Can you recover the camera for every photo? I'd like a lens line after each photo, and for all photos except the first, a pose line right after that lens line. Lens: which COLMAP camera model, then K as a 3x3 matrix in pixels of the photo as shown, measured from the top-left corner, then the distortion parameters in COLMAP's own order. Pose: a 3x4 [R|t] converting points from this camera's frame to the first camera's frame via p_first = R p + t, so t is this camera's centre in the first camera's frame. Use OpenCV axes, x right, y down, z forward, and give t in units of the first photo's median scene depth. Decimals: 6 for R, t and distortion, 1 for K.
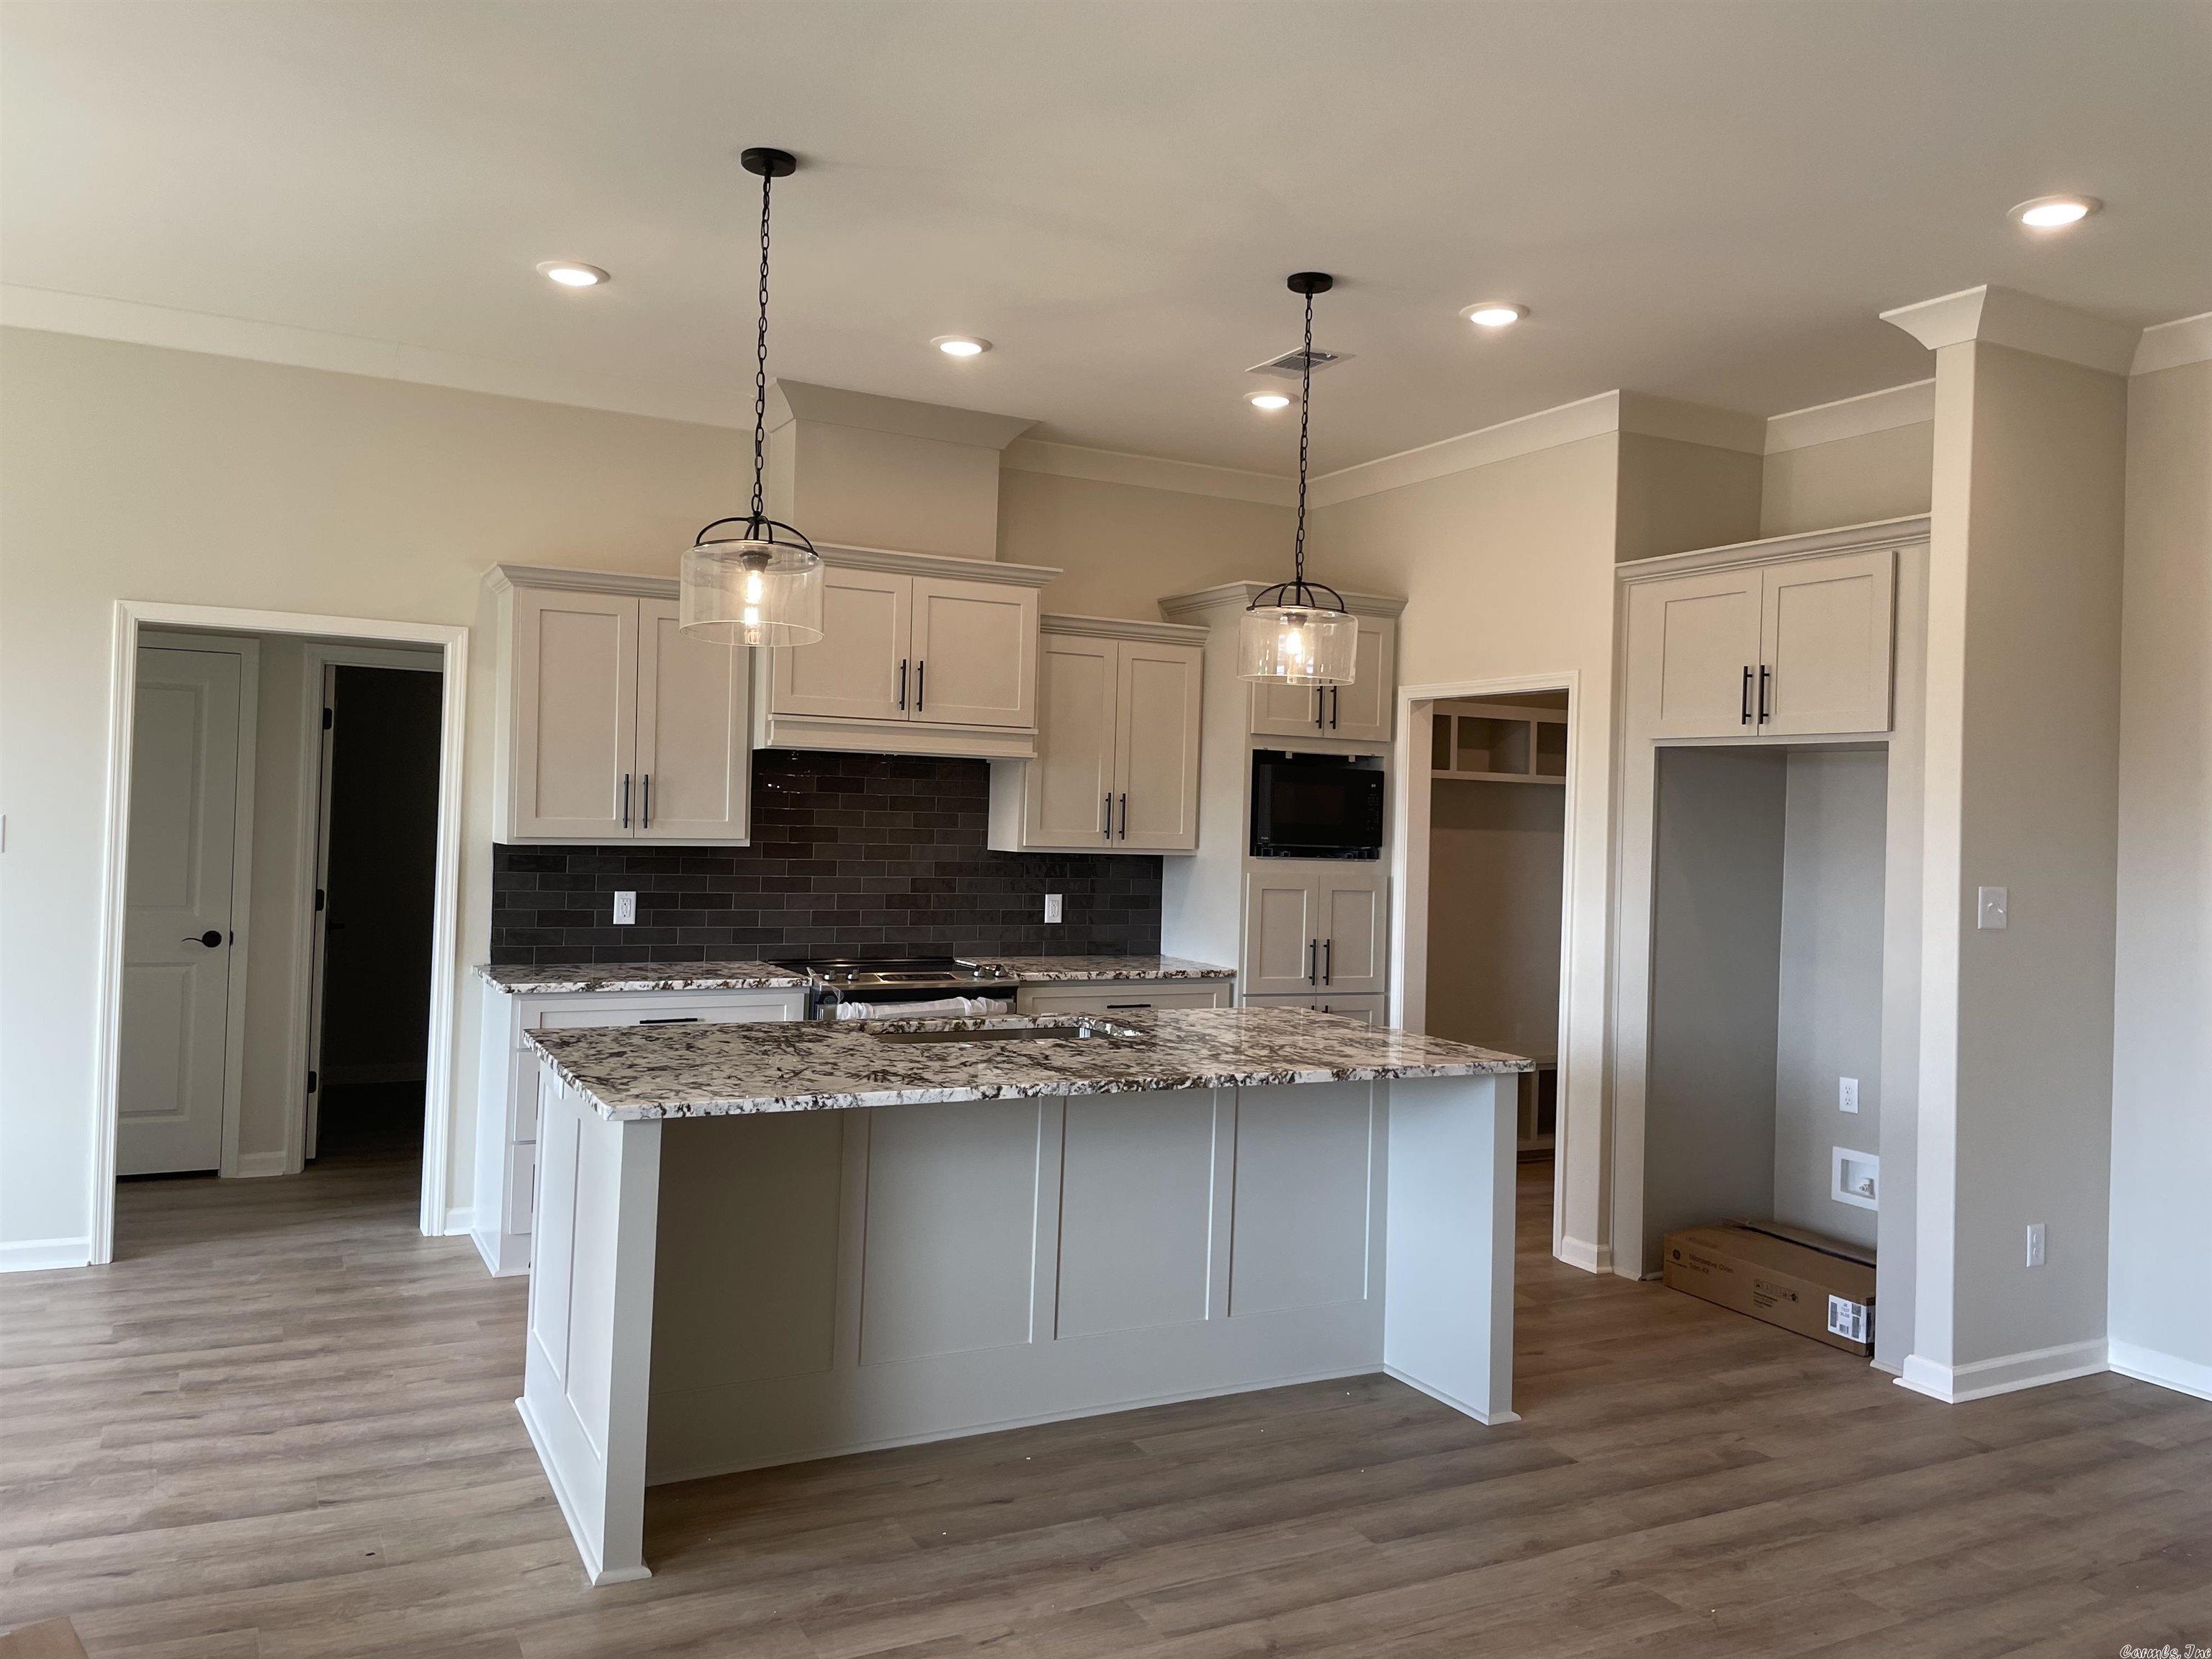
lens RADIAL K [[1668.7, 0, 1128.8], [0, 1668.7, 794.1], [0, 0, 1]] dist [0.090432, -0.118602]
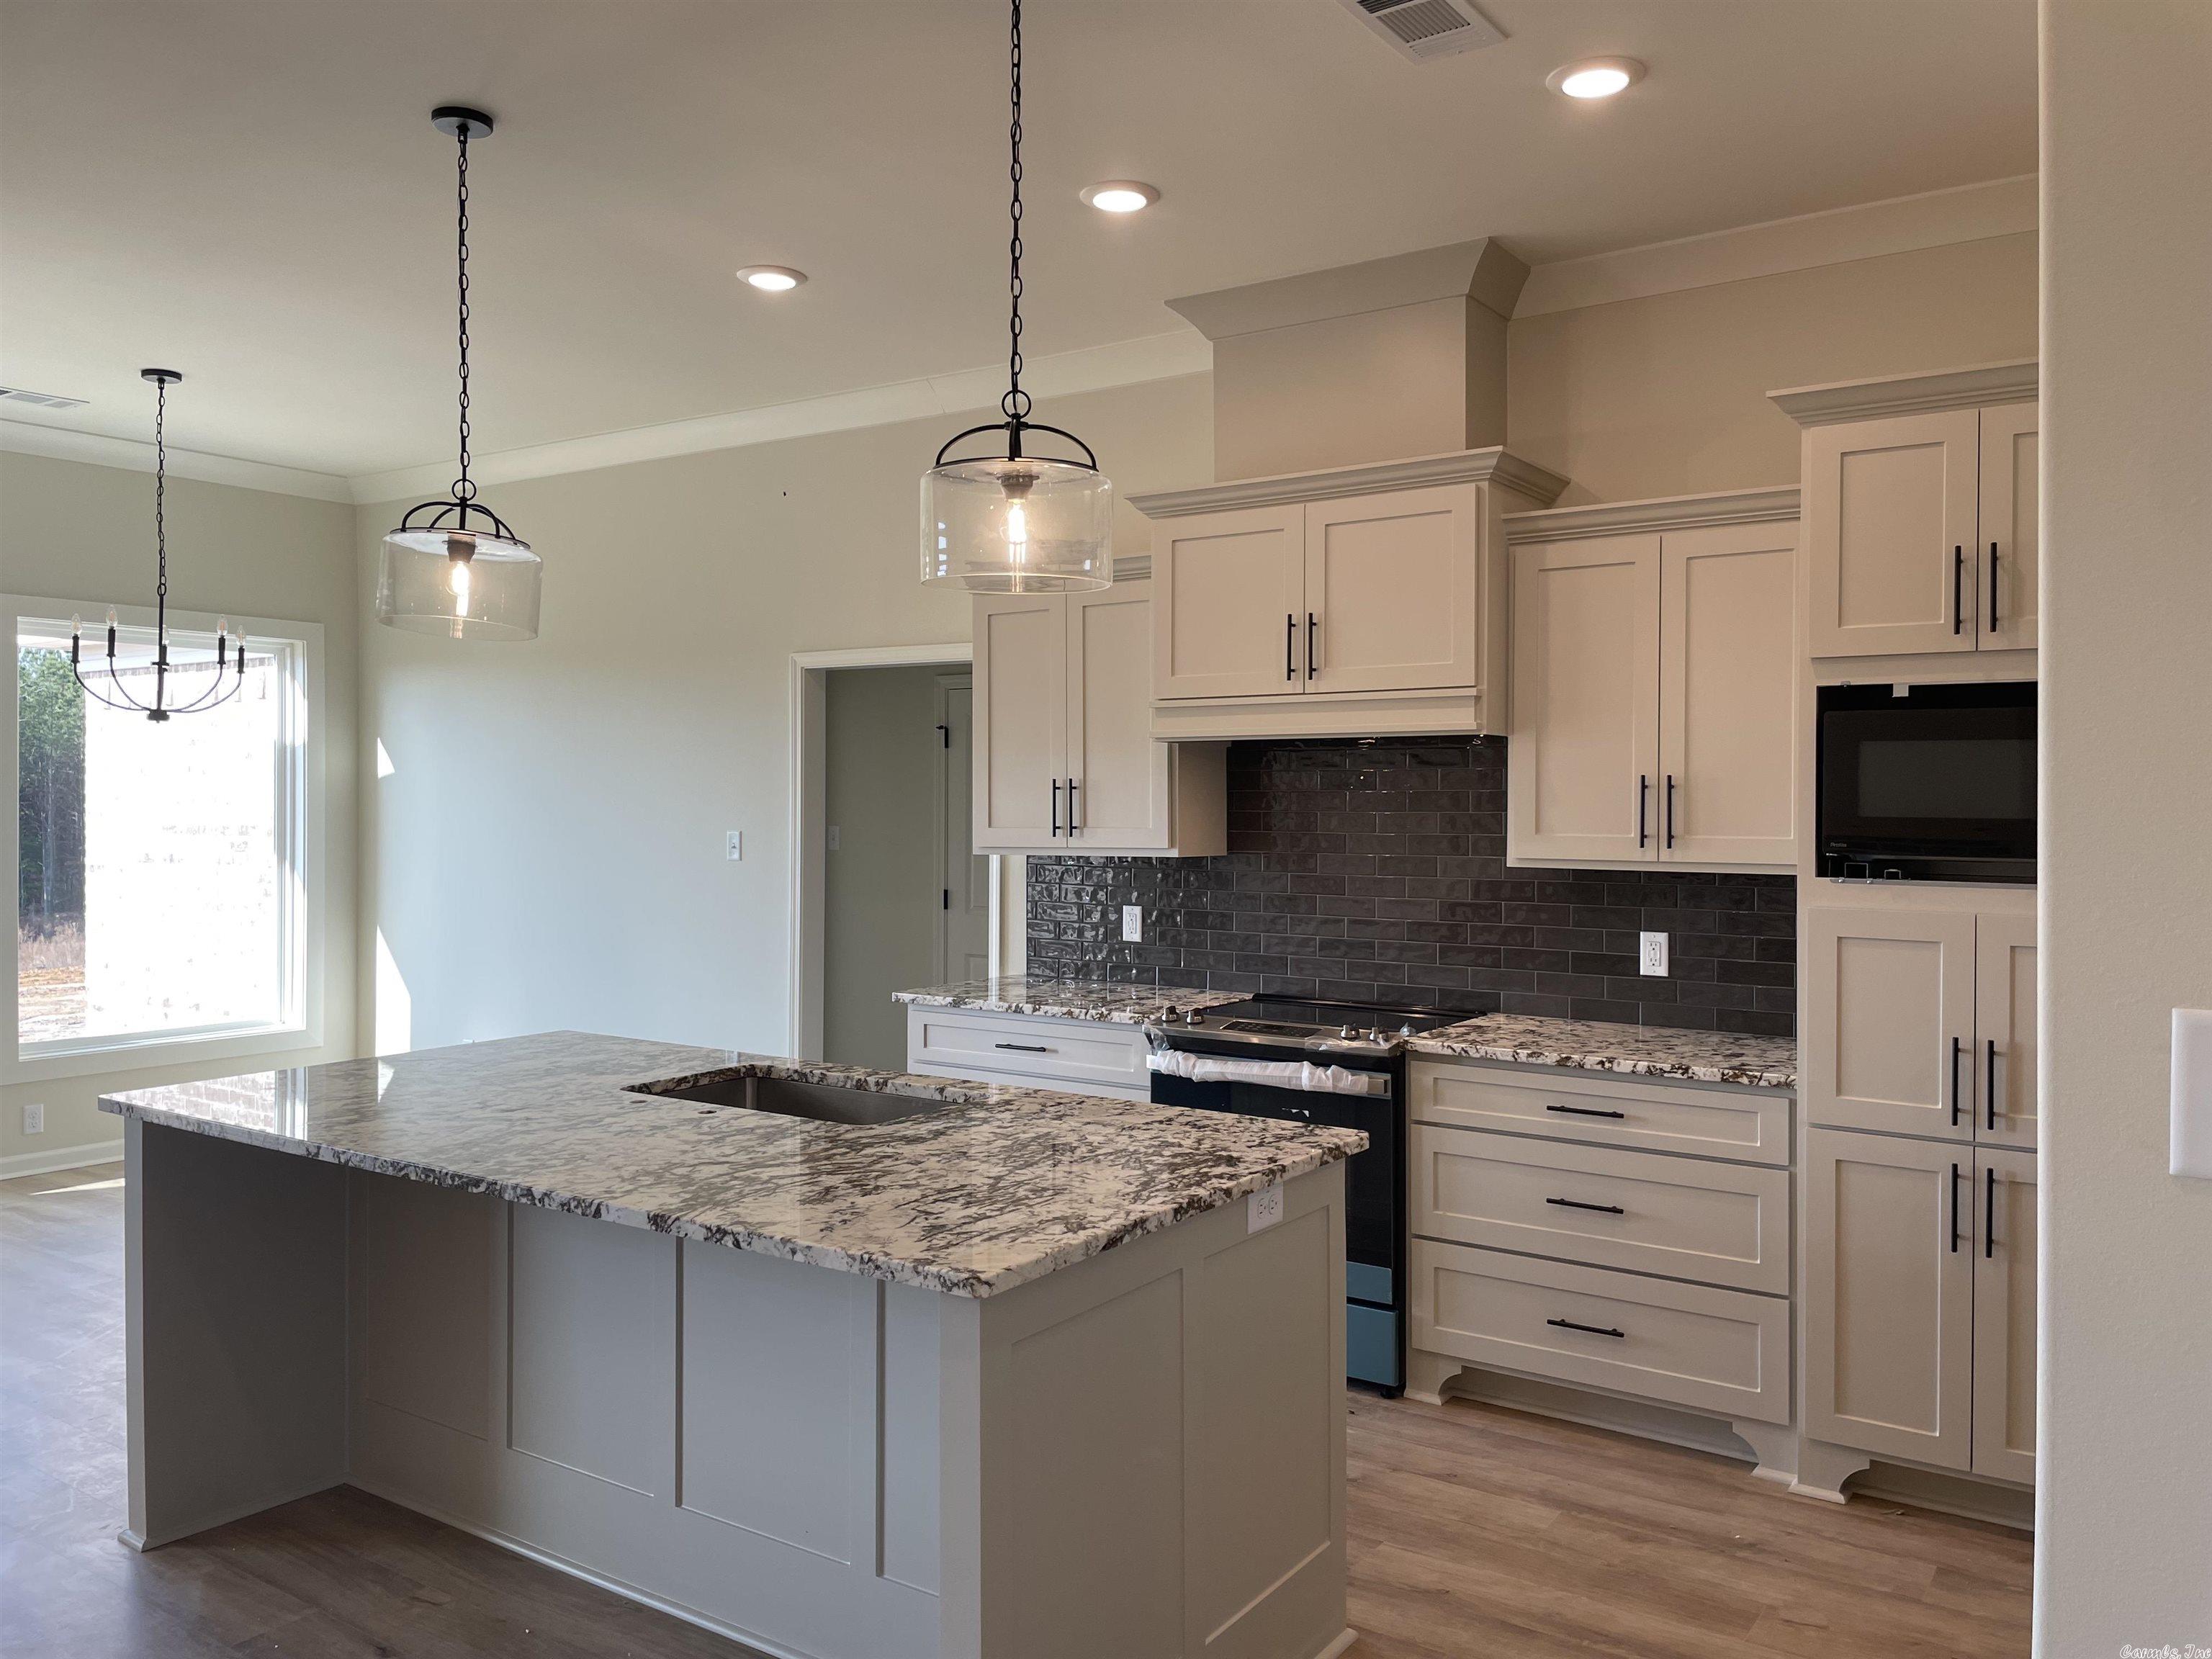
lens RADIAL K [[1668.7, 0, 1130.6], [0, 1668.7, 811.5], [0, 0, 1]] dist [0.090432, -0.118602]
pose [[0.467520, -0.023078, -0.883681, 0.534373], [0.023595, 0.999629, -0.013623, 0.019854], [0.883668, -0.014481, 0.467891, 0.605504]]
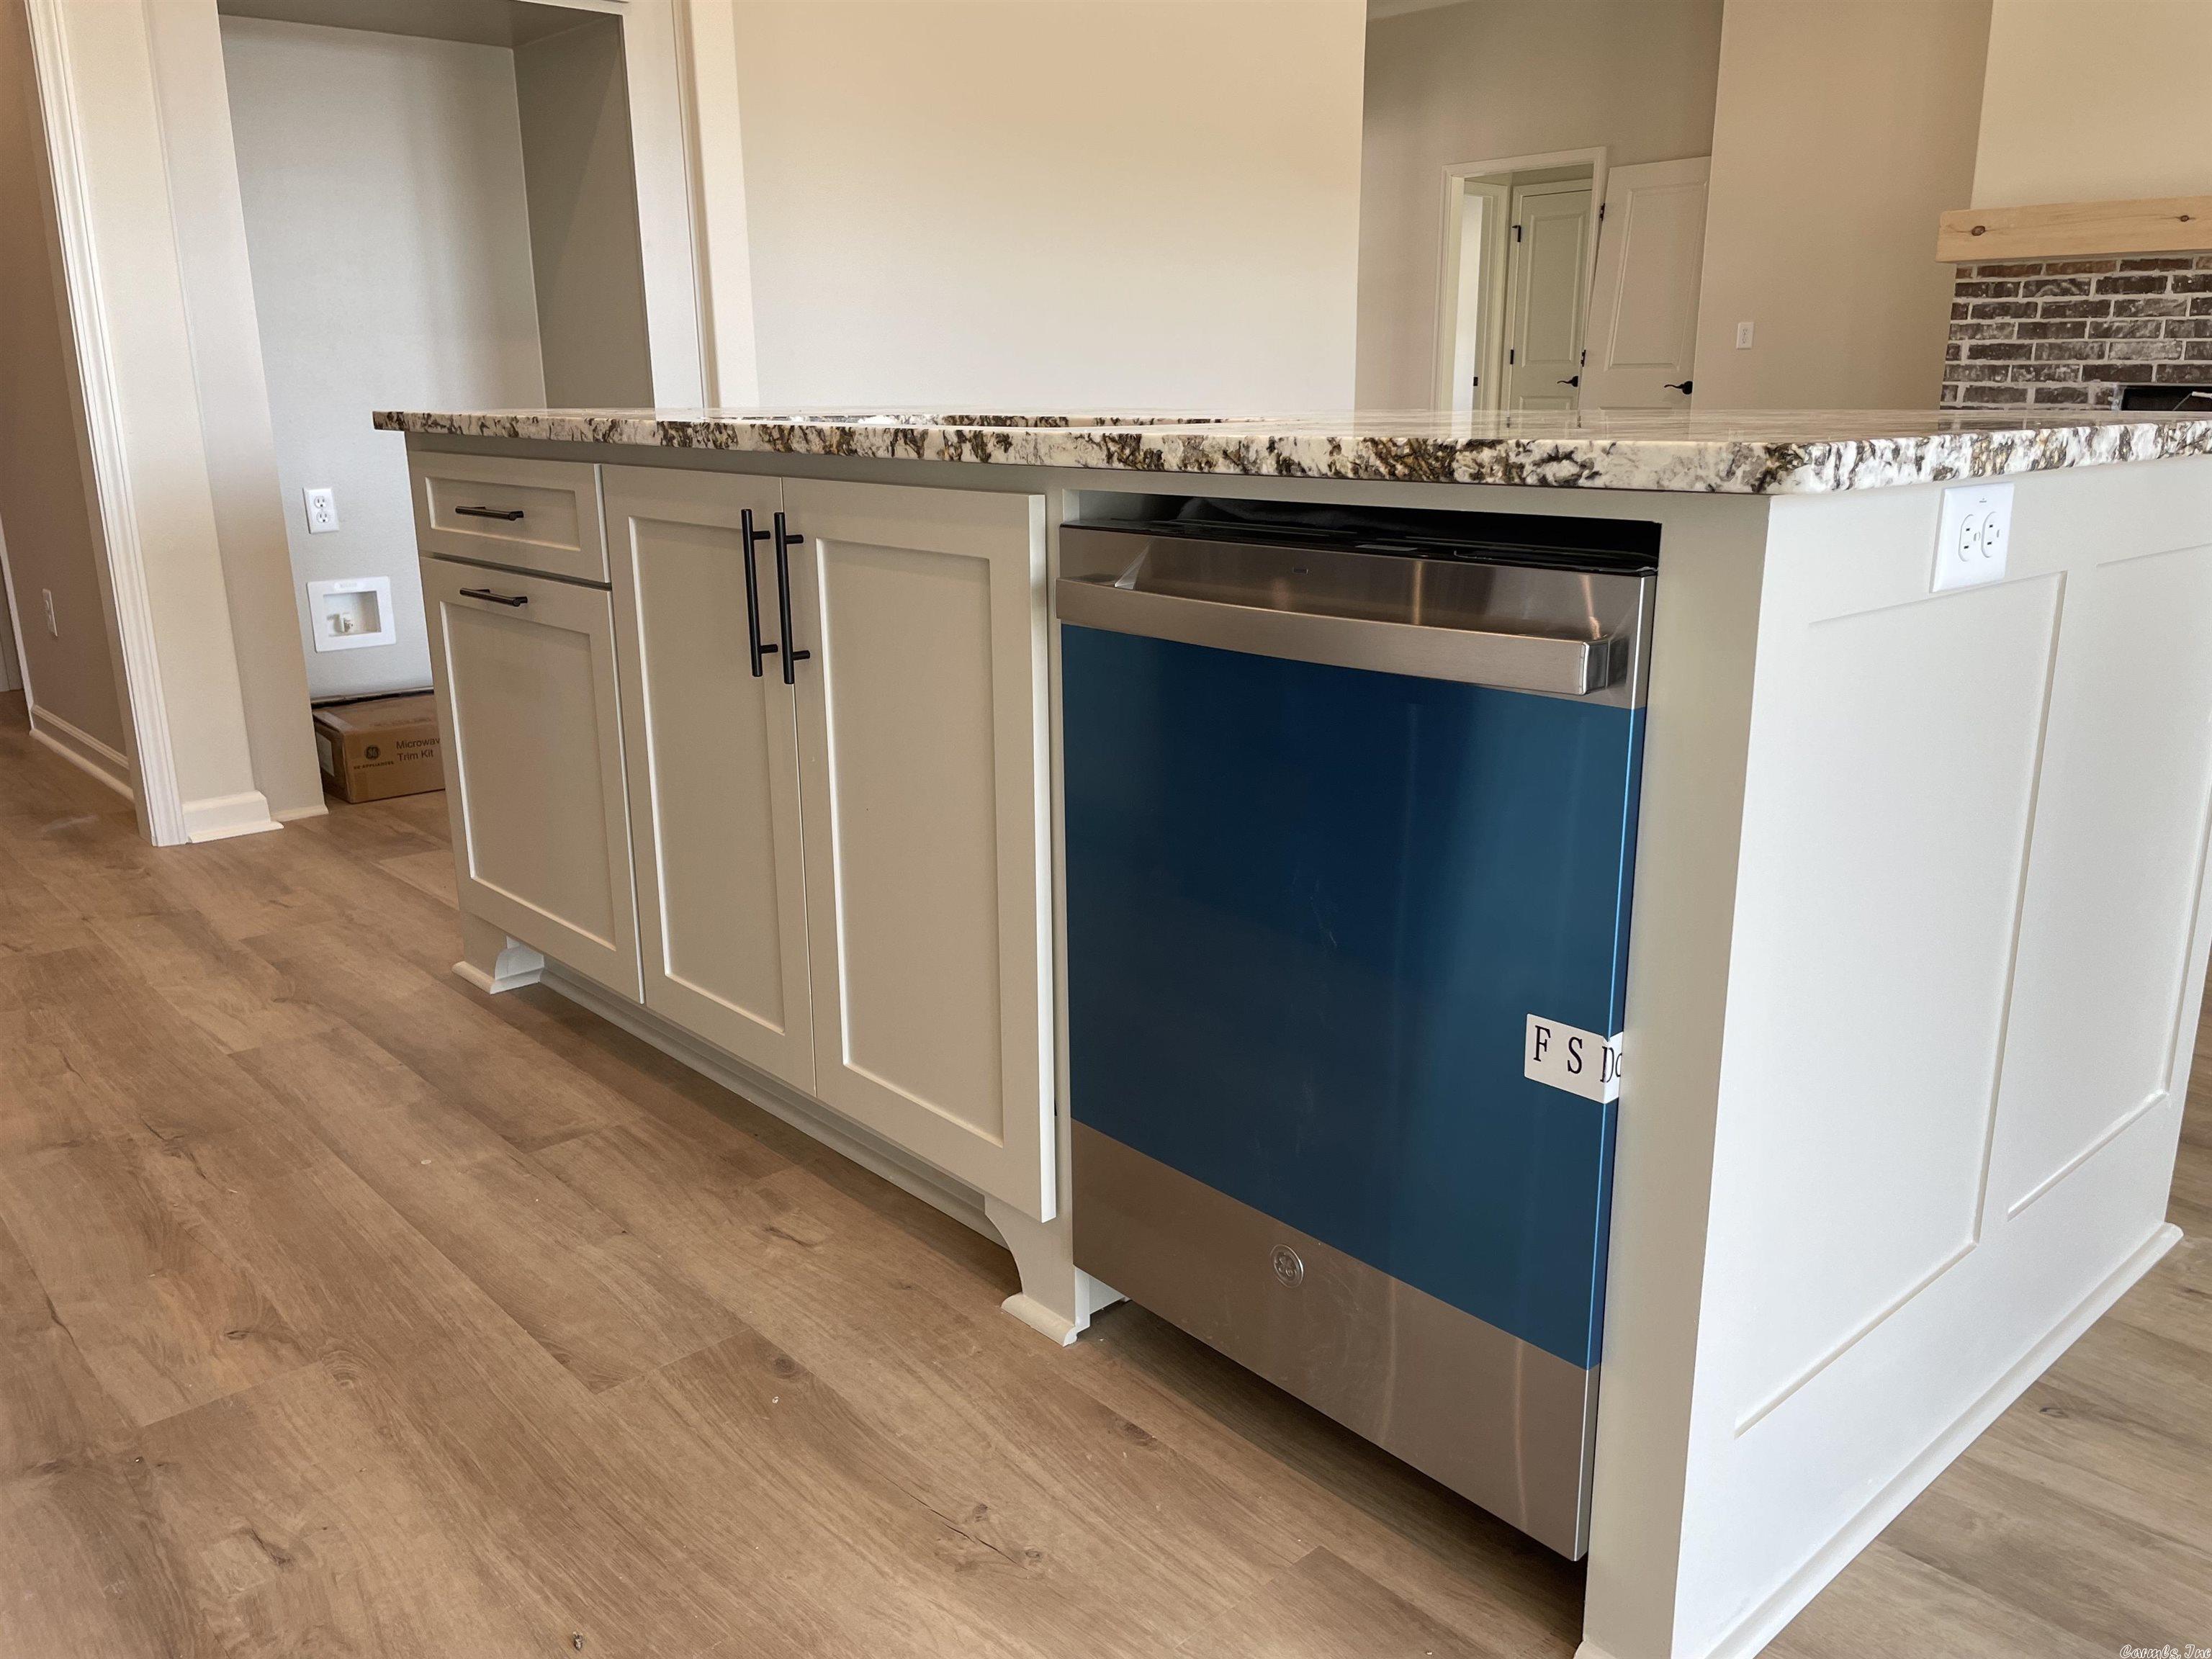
lens RADIAL K [[1668.7, 0, 1134.6], [0, 1668.7, 838.3], [0, 0, 1]] dist [0.090432, -0.118602]
pose [[-0.257865, -0.284655, 0.923297, -0.415073], [-0.014349, 0.956638, 0.290927, 0.092631], [-0.966074, 0.061771, -0.250768, 0.847465]]
